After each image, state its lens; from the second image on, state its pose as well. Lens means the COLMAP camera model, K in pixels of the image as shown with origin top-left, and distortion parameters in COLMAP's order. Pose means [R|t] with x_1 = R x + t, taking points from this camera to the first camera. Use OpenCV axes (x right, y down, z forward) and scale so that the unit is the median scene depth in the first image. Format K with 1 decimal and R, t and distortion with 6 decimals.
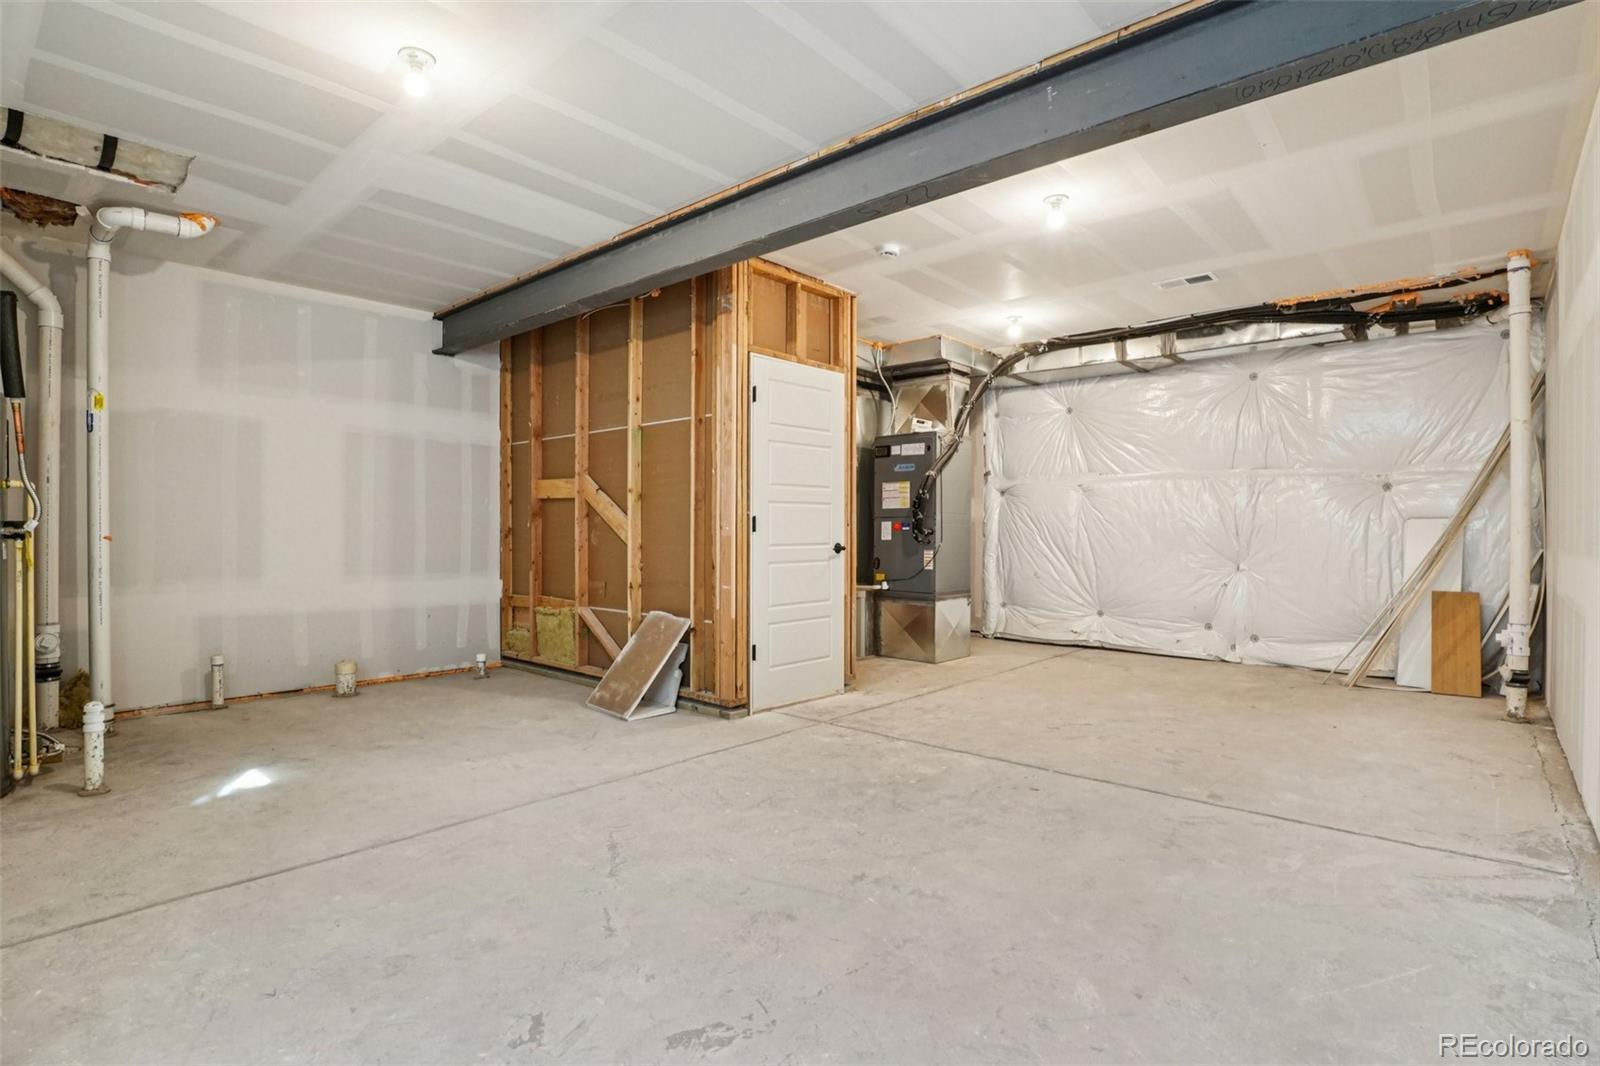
lens RADIAL K [[782.6, 0, 802.6], [0, 782.6, 539.6], [0, 0, 1]] dist [-0.029524, 0.000865]
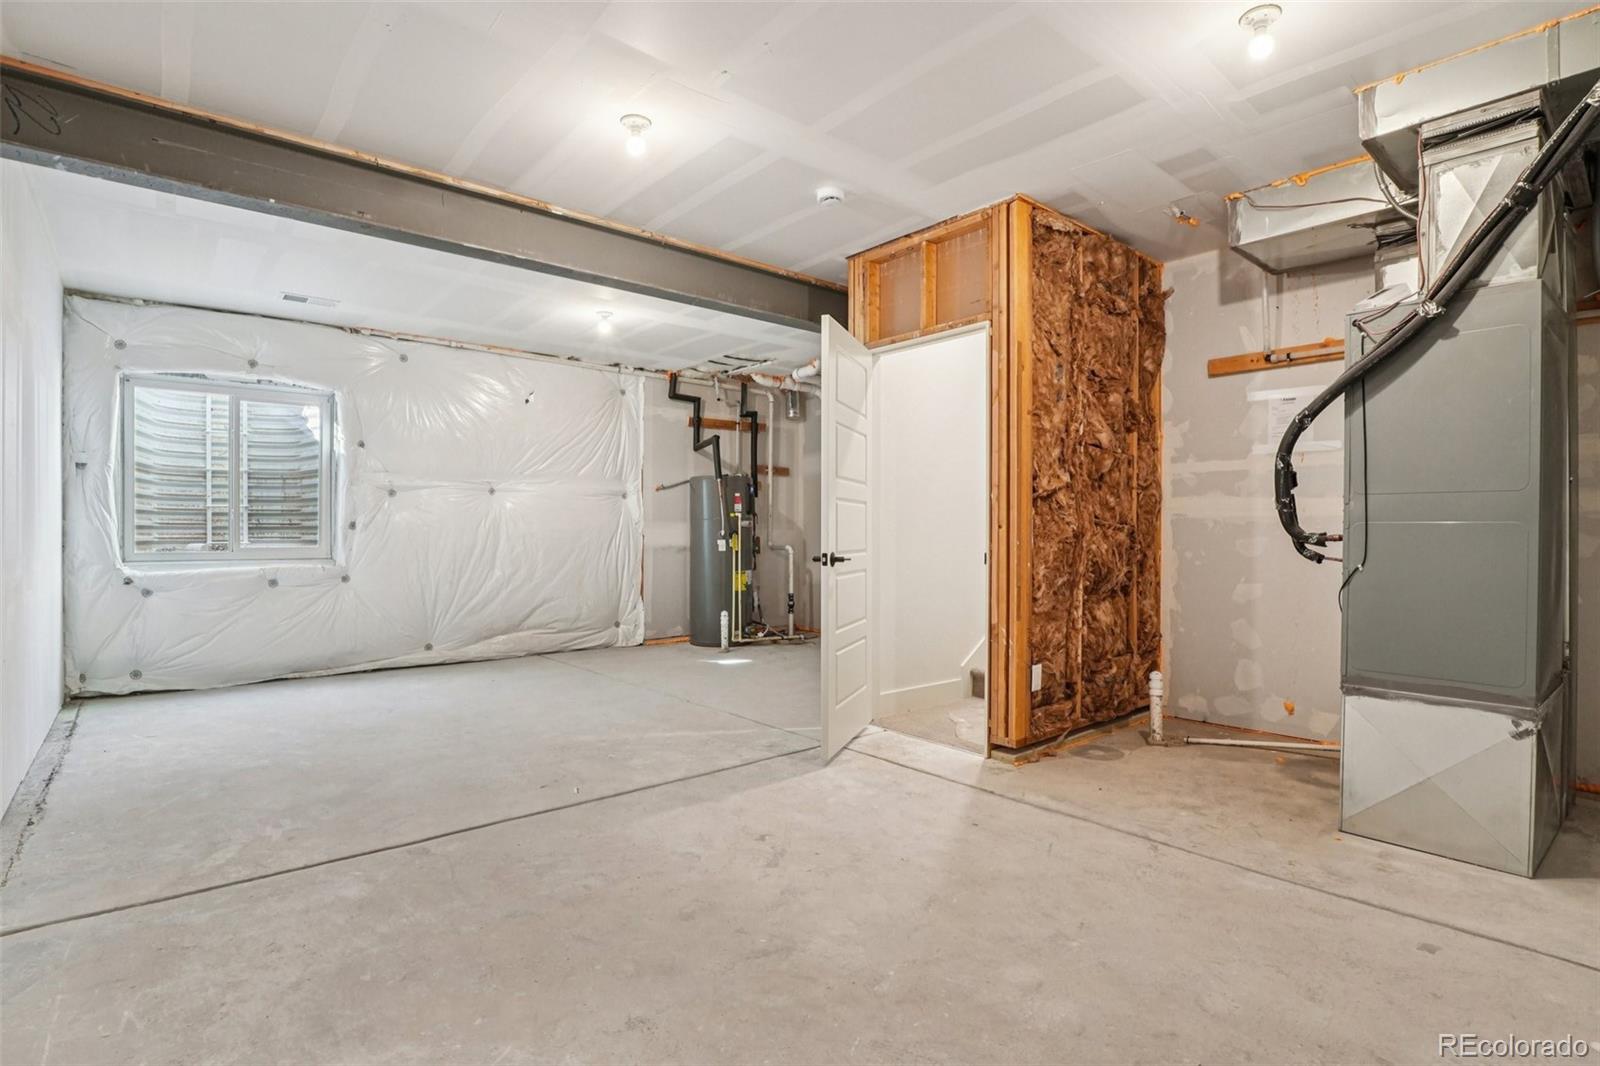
lens RADIAL K [[782.6, 0, 802.6], [0, 782.6, 539.6], [0, 0, 1]] dist [-0.029524, 0.000865]
pose [[-0.138381, -0.000295, -0.990379, 1.089754], [-0.013576, 0.999907, 0.001599, -0.006782], [0.990286, 0.013667, -0.138372, 1.273627]]
